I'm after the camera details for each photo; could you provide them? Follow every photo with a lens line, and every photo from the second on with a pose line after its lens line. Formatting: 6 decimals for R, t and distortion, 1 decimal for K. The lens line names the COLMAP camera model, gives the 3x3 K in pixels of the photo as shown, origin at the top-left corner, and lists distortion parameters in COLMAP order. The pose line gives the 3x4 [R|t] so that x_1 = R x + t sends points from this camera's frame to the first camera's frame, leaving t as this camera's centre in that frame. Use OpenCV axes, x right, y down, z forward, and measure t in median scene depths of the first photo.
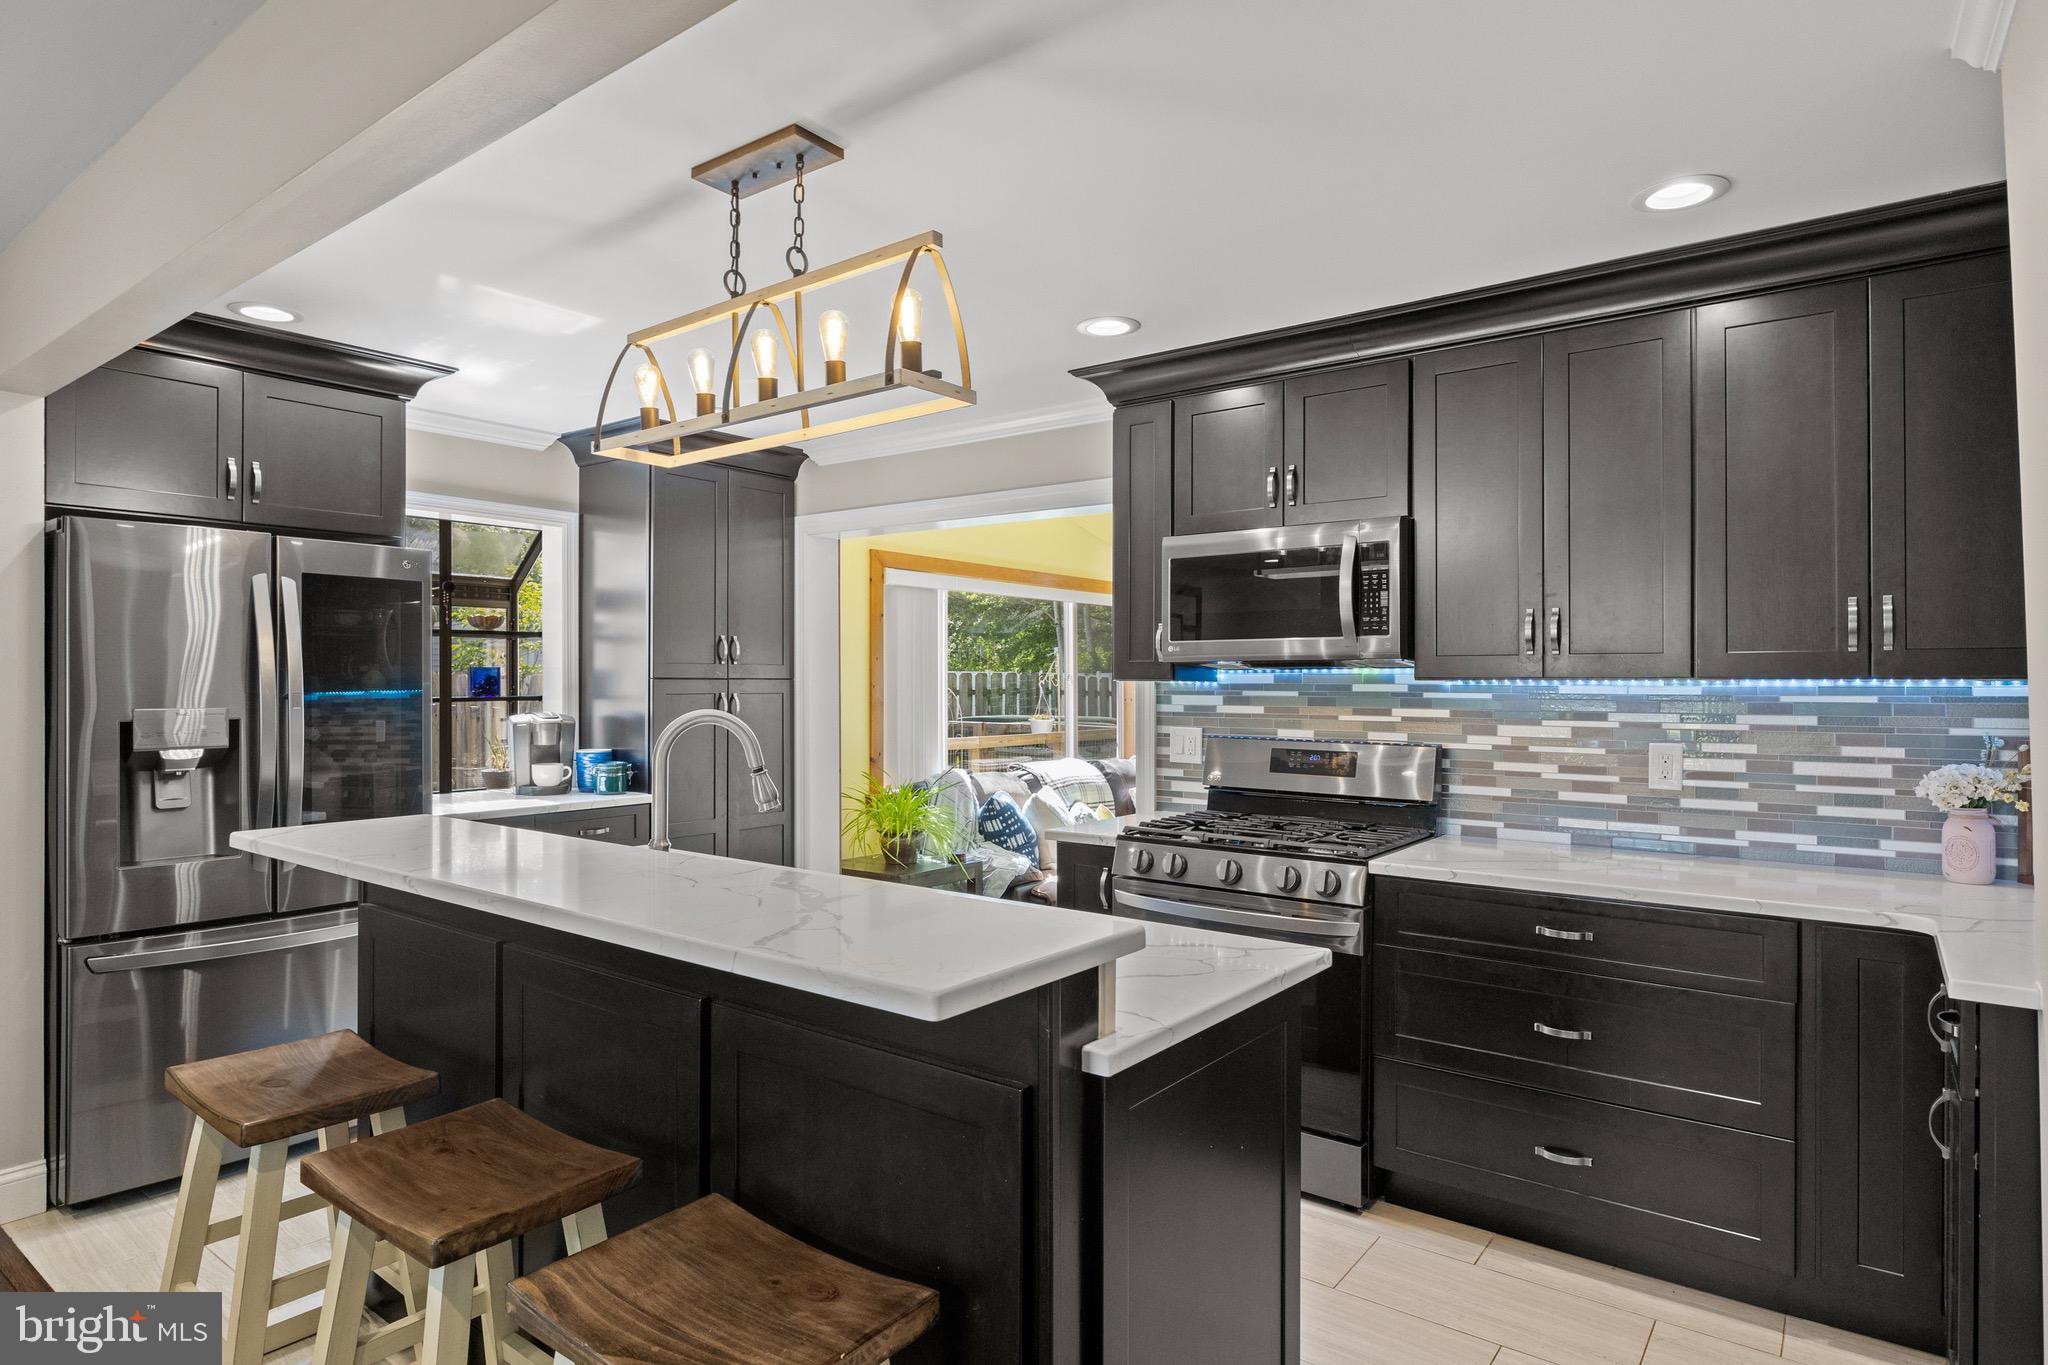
lens RADIAL K [[1123.6, 0, 1032.2], [0, 1123.6, 686.9], [0, 0, 1]] dist [-0.006866, -0.001442]
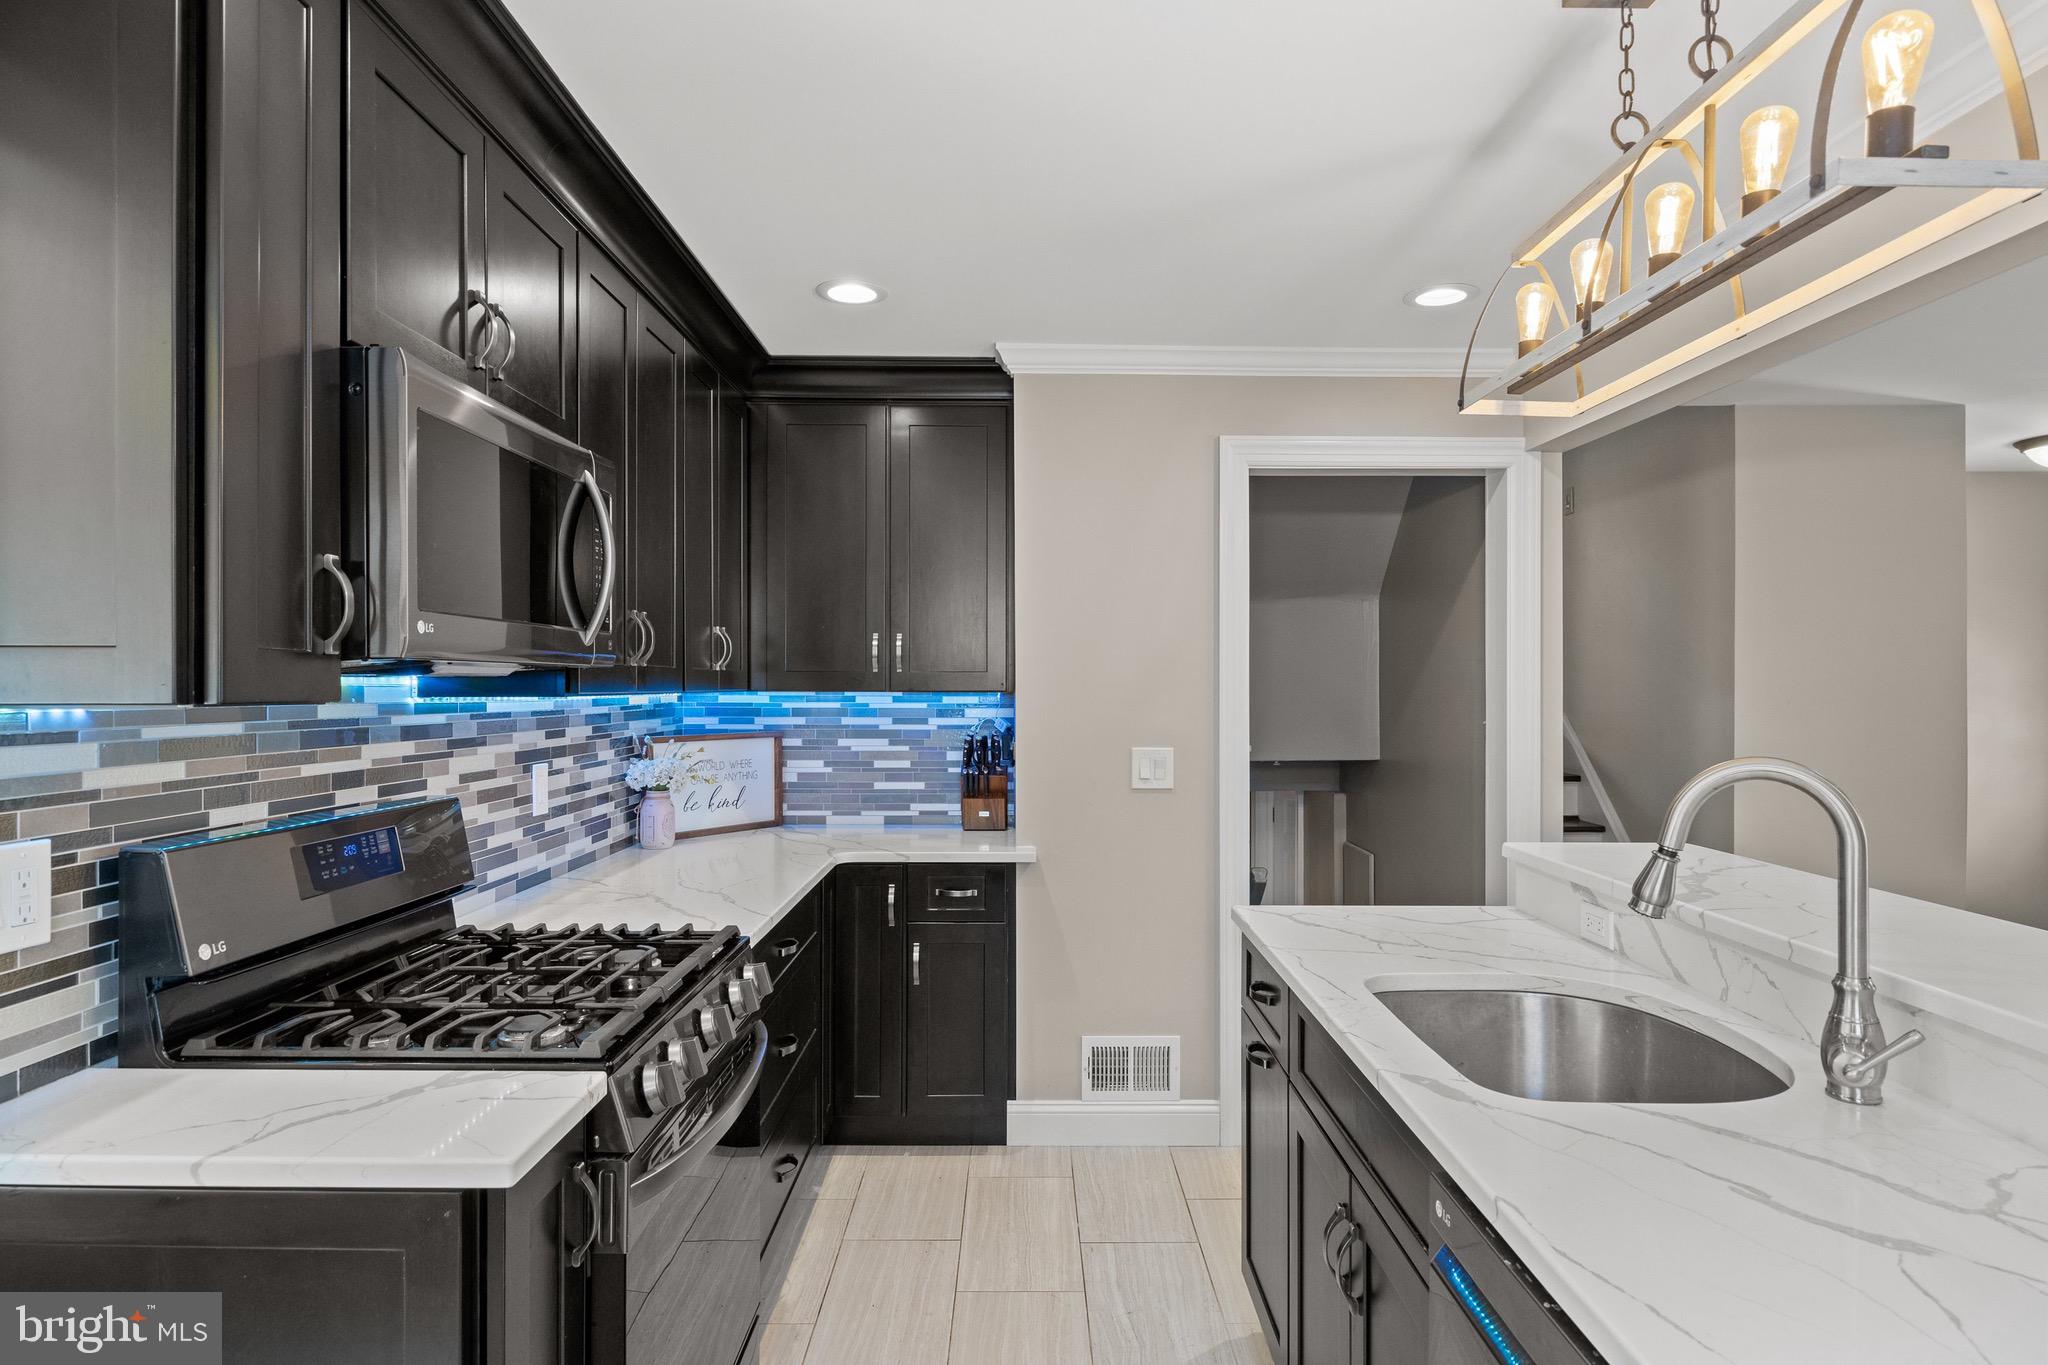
lens RADIAL K [[1123.6, 0, 1017.4], [0, 1123.6, 690.8], [0, 0, 1]] dist [-0.006866, -0.001442]
pose [[-0.596381, -0.007016, 0.802671, -0.358567], [-0.001004, 0.999968, 0.007995, -0.014575], [-0.802701, 0.003962, -0.596369, 1.130552]]
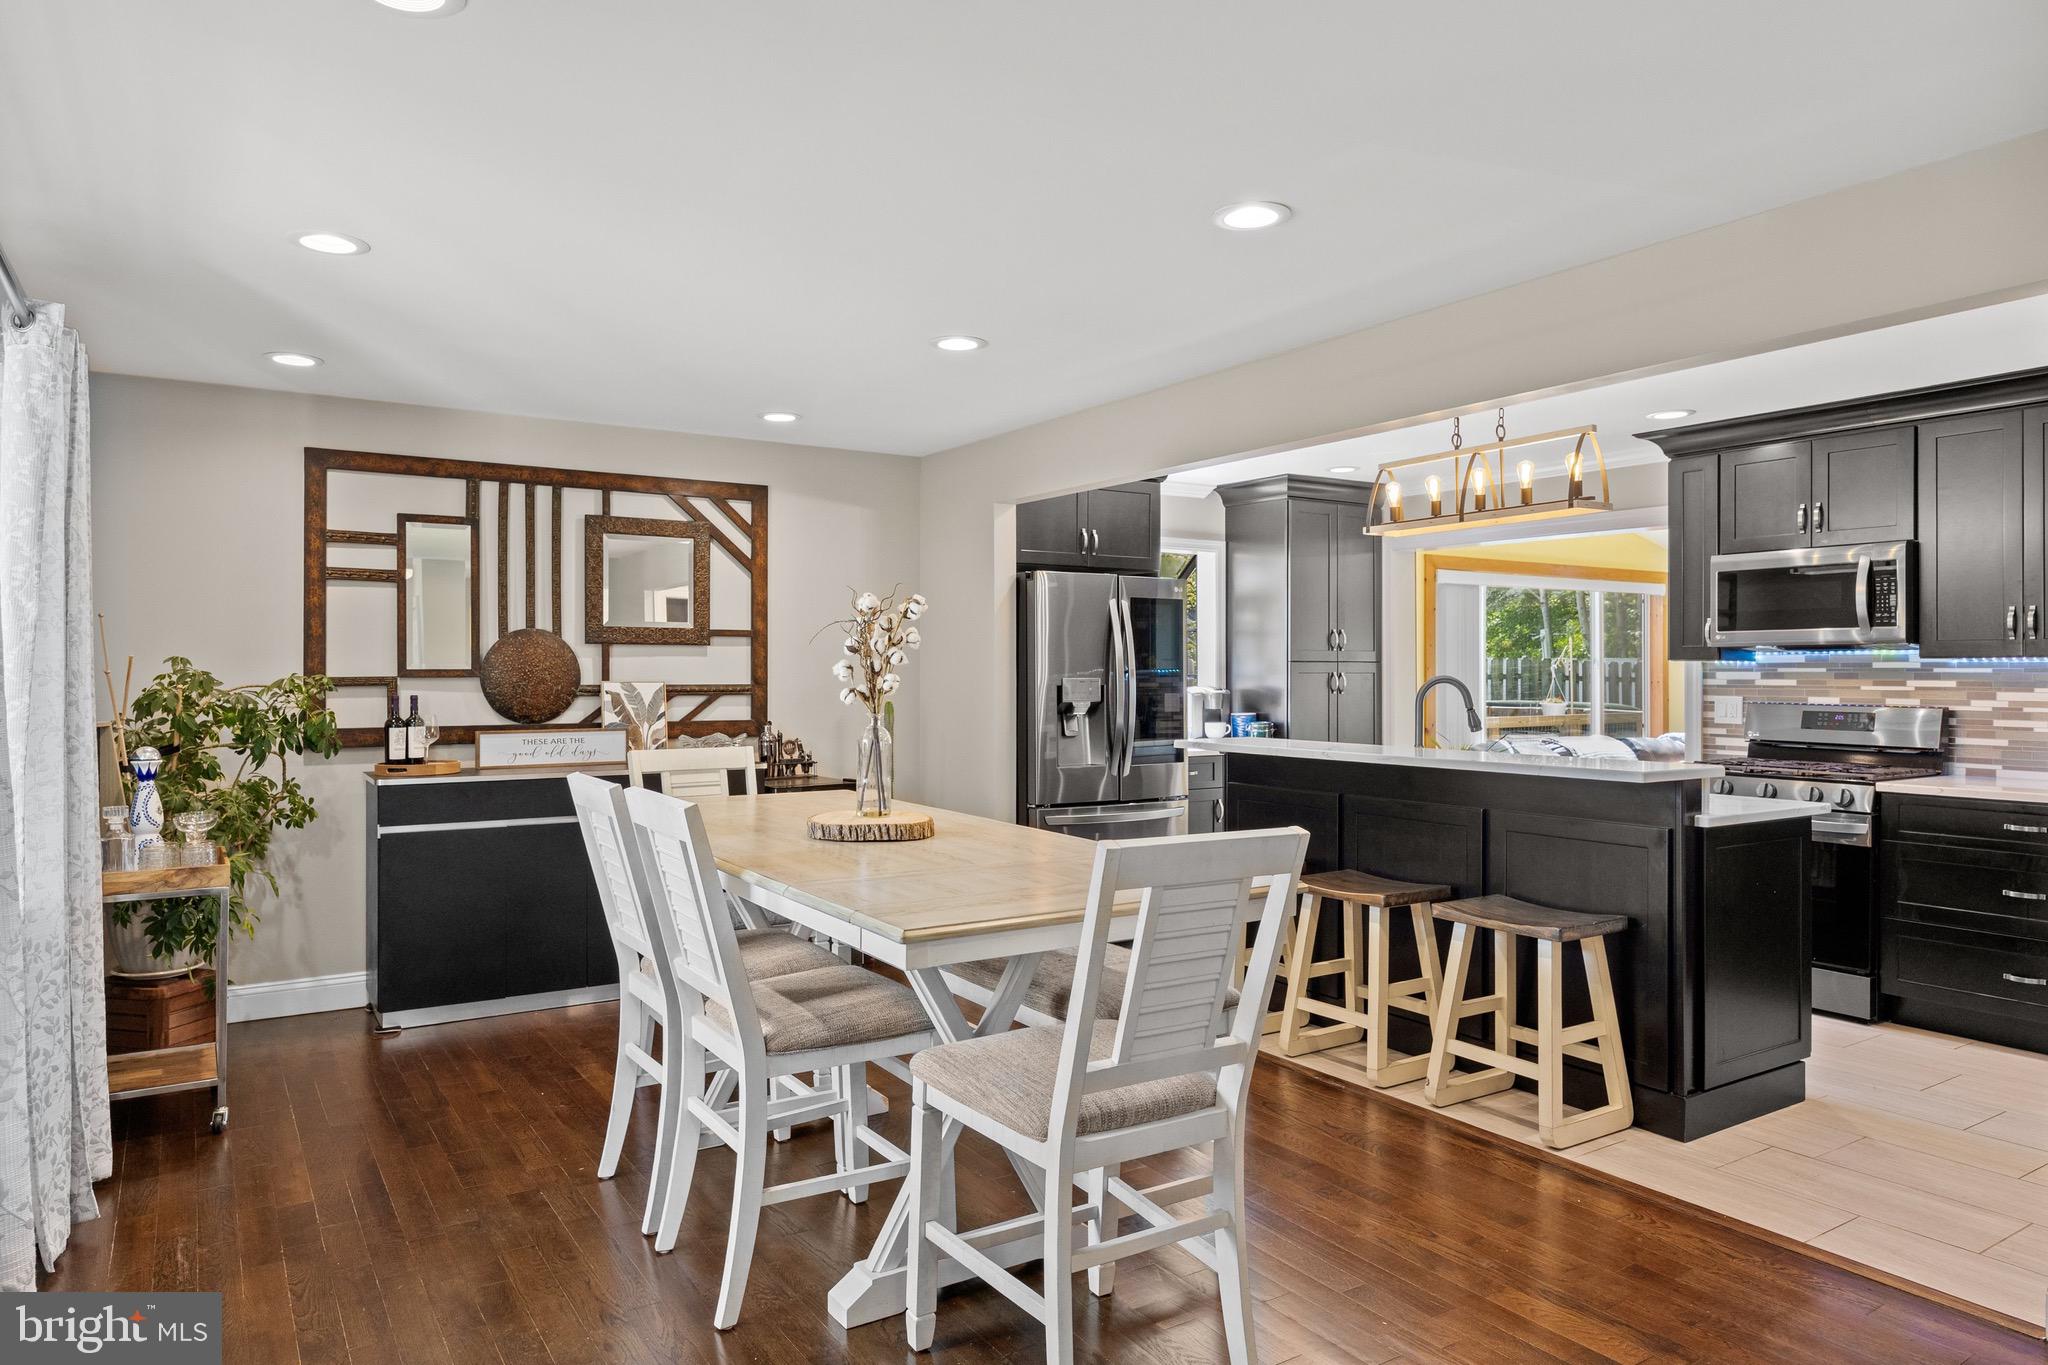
lens RADIAL K [[1308.0, 0, 1014.3], [0, 1308.0, 675.5], [0, 0, 1]] dist [0.001120, 0.004258]
pose [[0.940509, -0.000801, -0.339768, -0.151524], [0.000295, 0.999999, -0.001540, 0.016298], [0.339769, 0.001348, 0.940508, -0.851677]]
